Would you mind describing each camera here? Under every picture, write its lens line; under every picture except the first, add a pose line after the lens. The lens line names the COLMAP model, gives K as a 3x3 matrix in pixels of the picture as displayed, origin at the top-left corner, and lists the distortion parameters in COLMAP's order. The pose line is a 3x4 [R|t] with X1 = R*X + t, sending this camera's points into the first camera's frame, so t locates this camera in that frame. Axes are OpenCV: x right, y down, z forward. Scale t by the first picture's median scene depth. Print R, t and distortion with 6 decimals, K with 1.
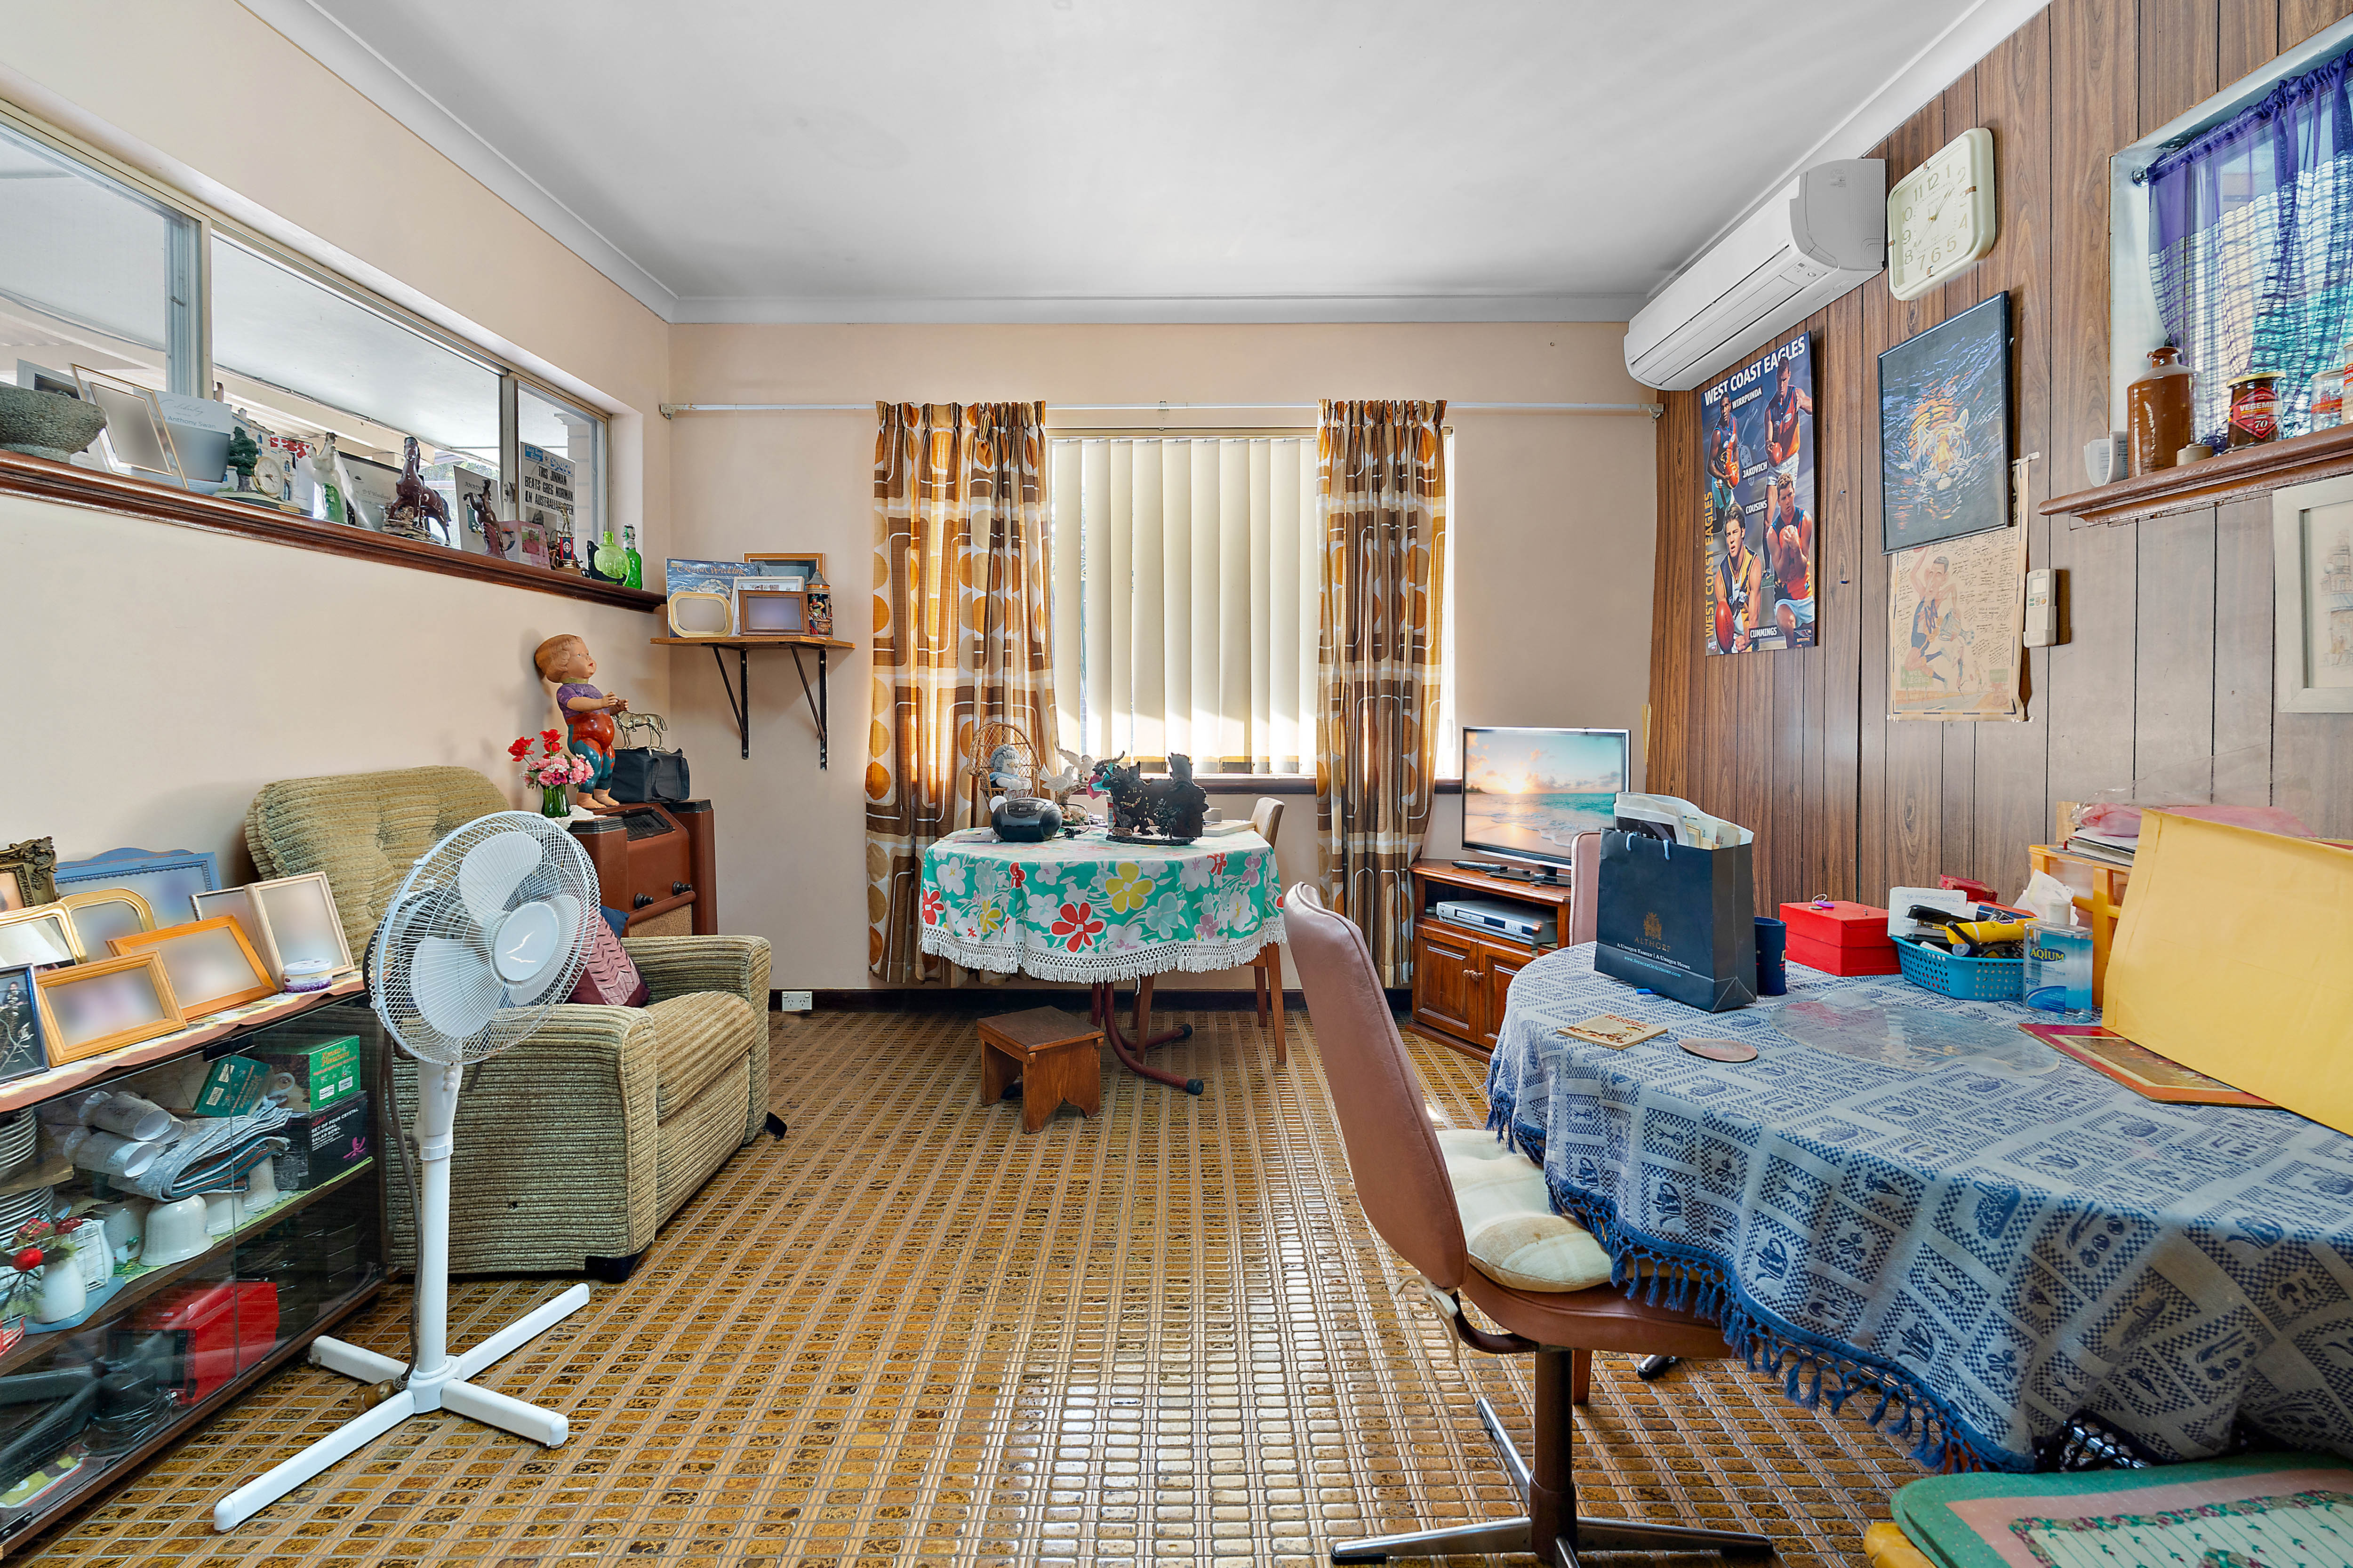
lens RADIAL K [[1064.8, 0, 1188.7], [0, 1064.8, 726.3], [0, 0, 1]] dist [0.000103, -0.000733]
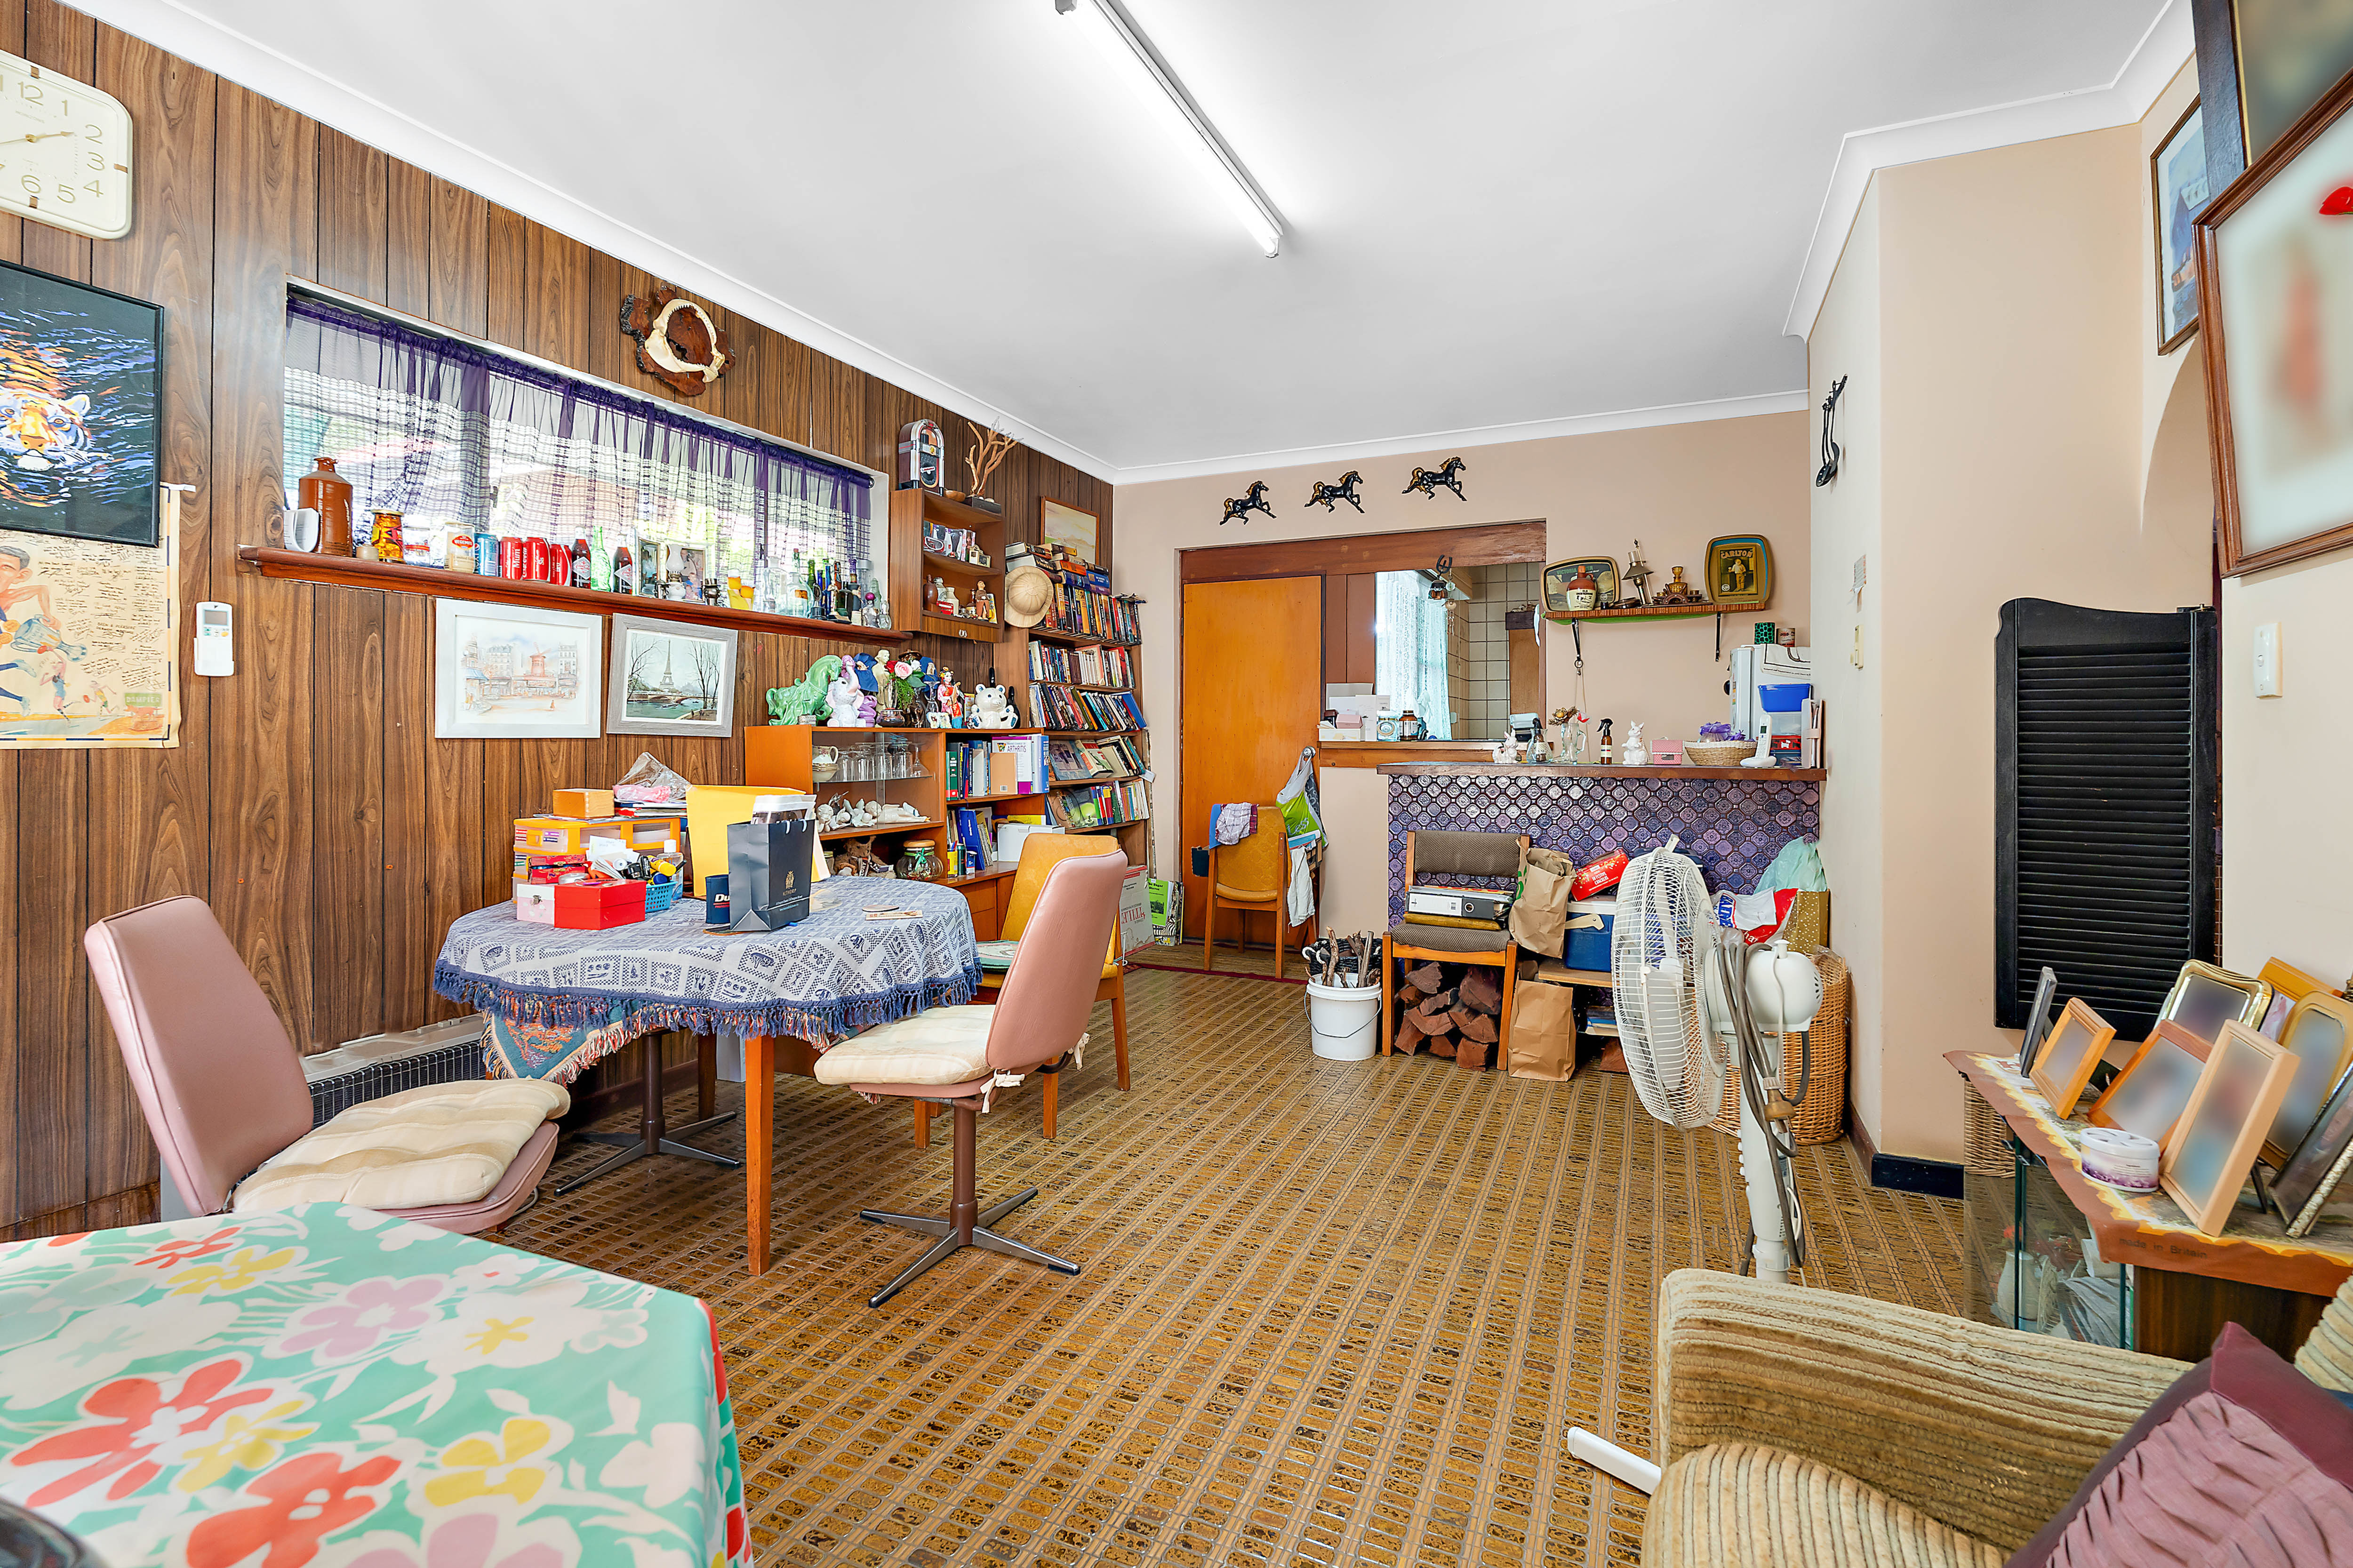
lens RADIAL K [[1064.8, 0, 1162.3], [0, 1064.8, 729.5], [0, 0, 1]] dist [0.000103, -0.000733]
pose [[-0.905034, 0.002625, 0.425331, -0.322596], [0.005277, 0.999973, 0.005057, -0.014197], [-0.425306, 0.006821, -0.905024, 1.008924]]
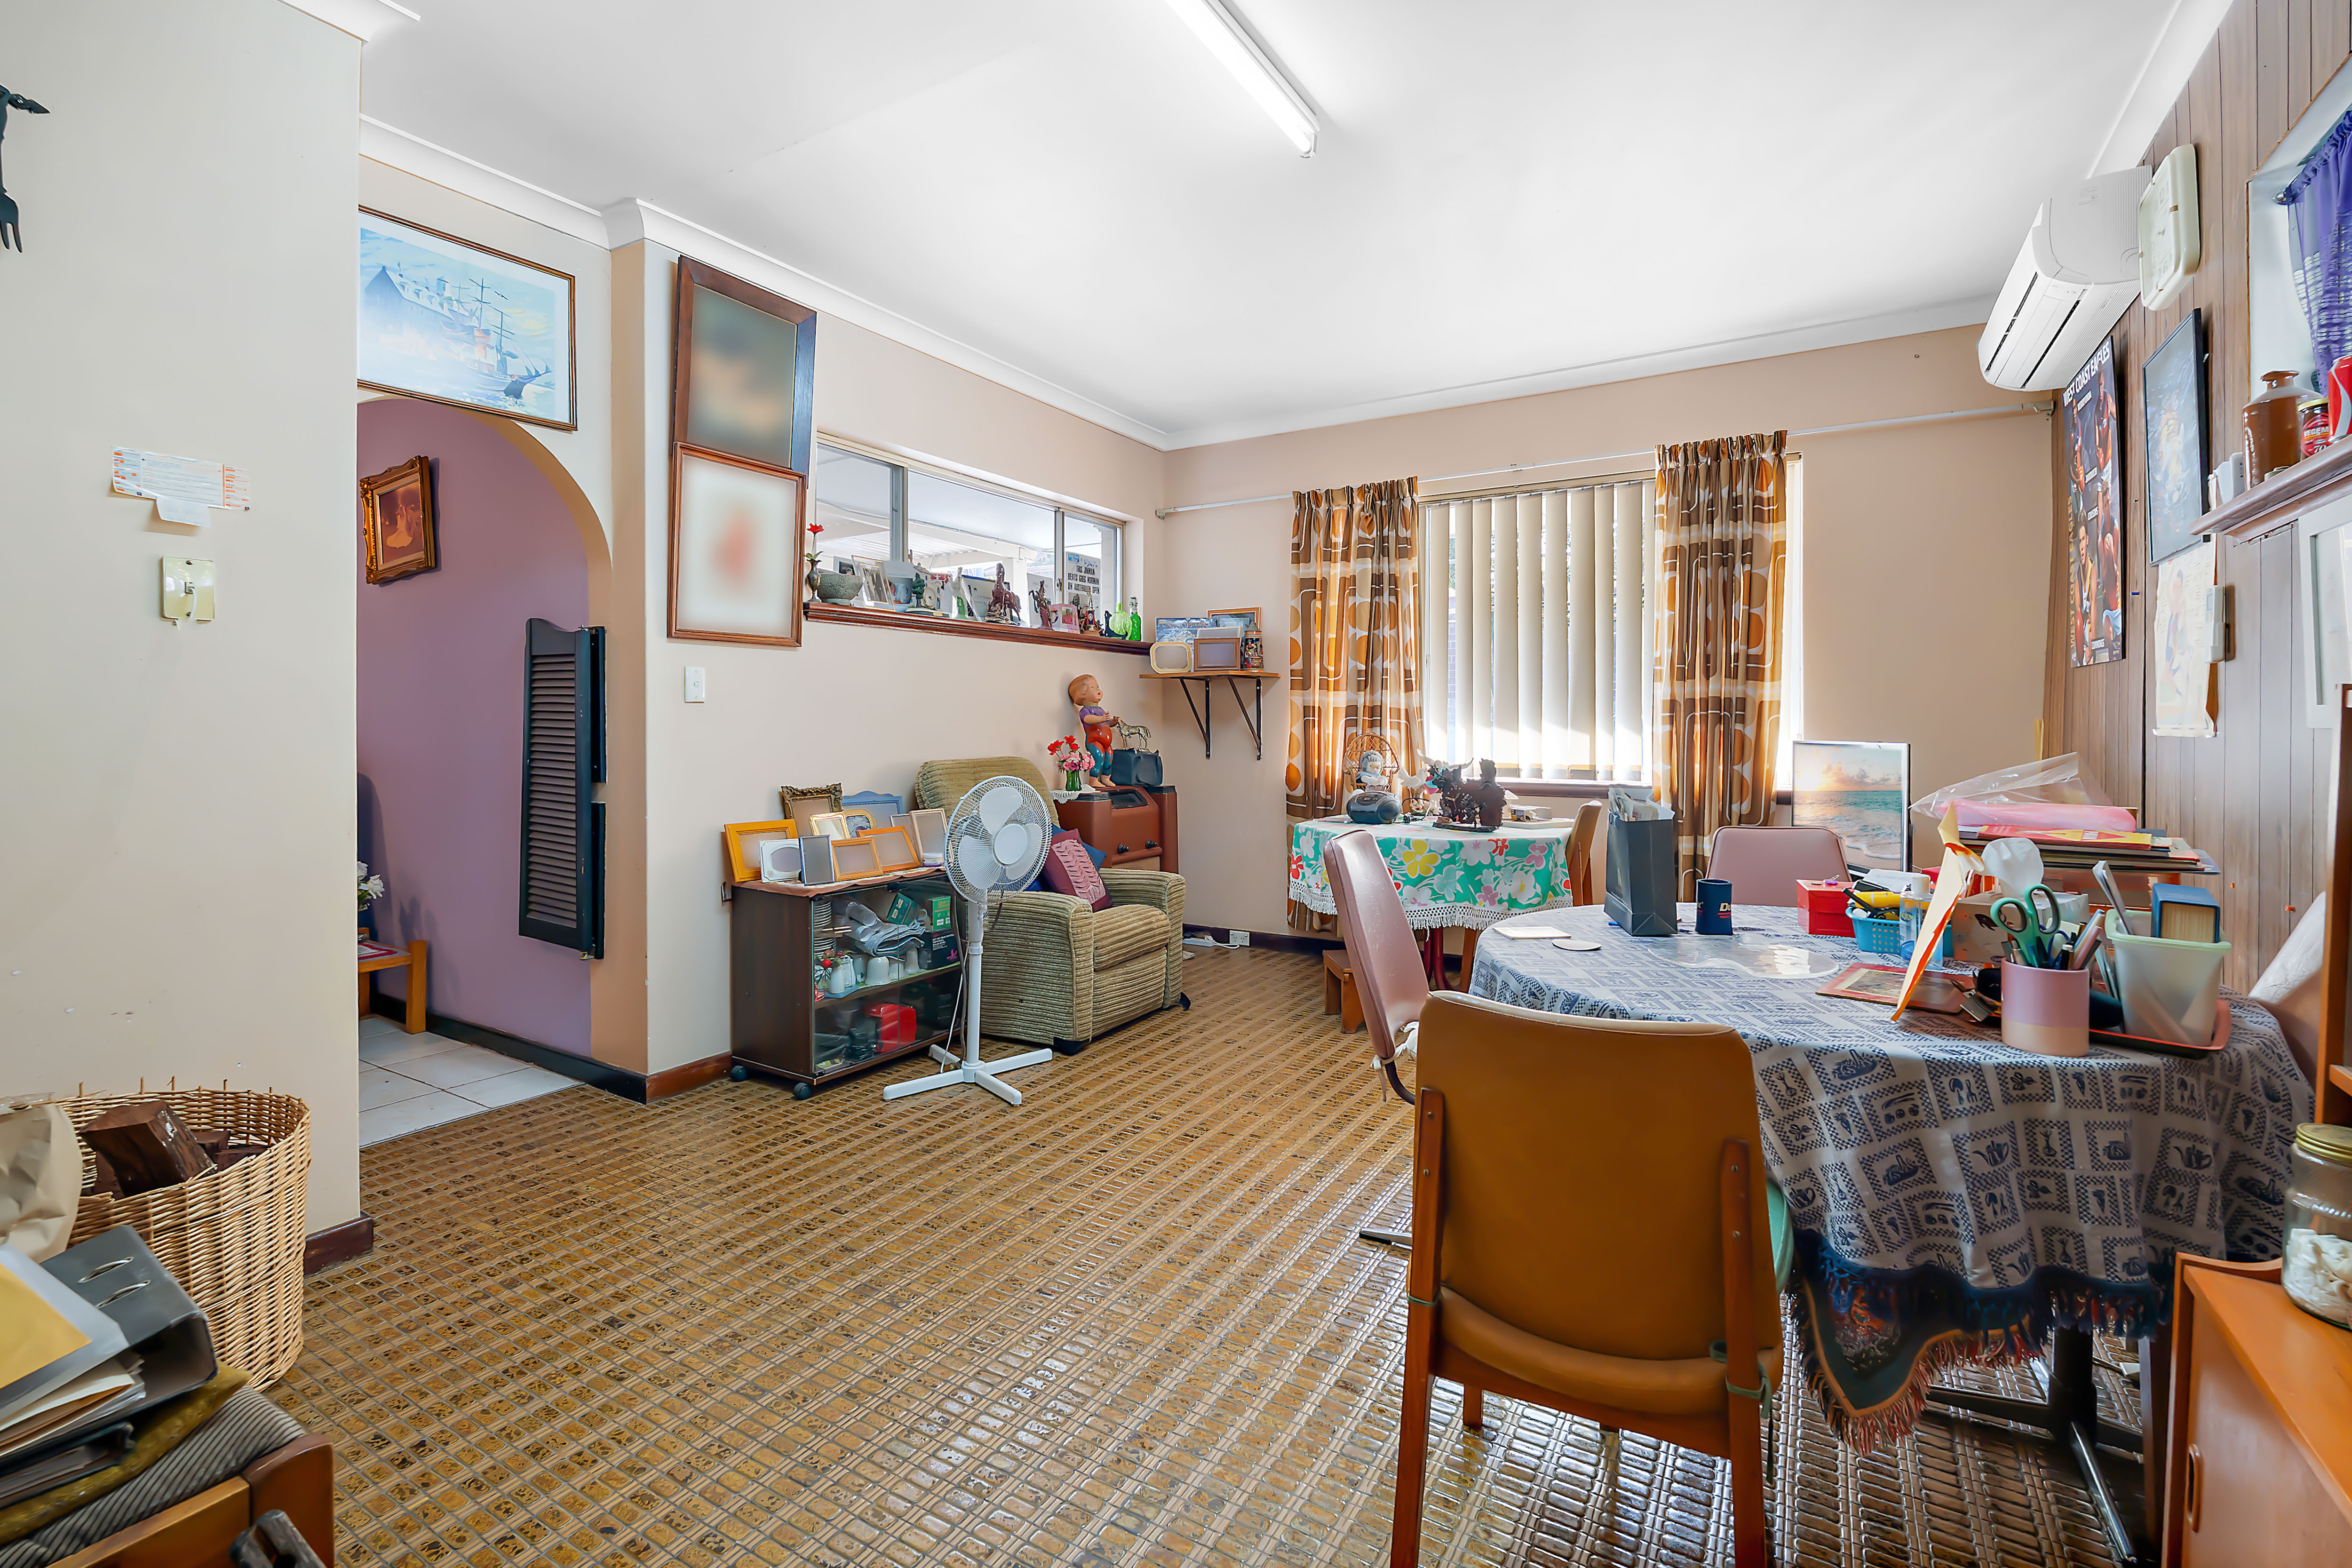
lens RADIAL K [[1064.5, 0, 1166.7], [0, 1064.5, 723.2], [0, 0, 1]] dist [0.000103, -0.000733]
pose [[0.851067, 0.001246, -0.525055, 0.312191], [-0.009318, 0.999876, -0.012732, 0.003401], [0.524974, 0.015728, 0.850973, -0.243355]]
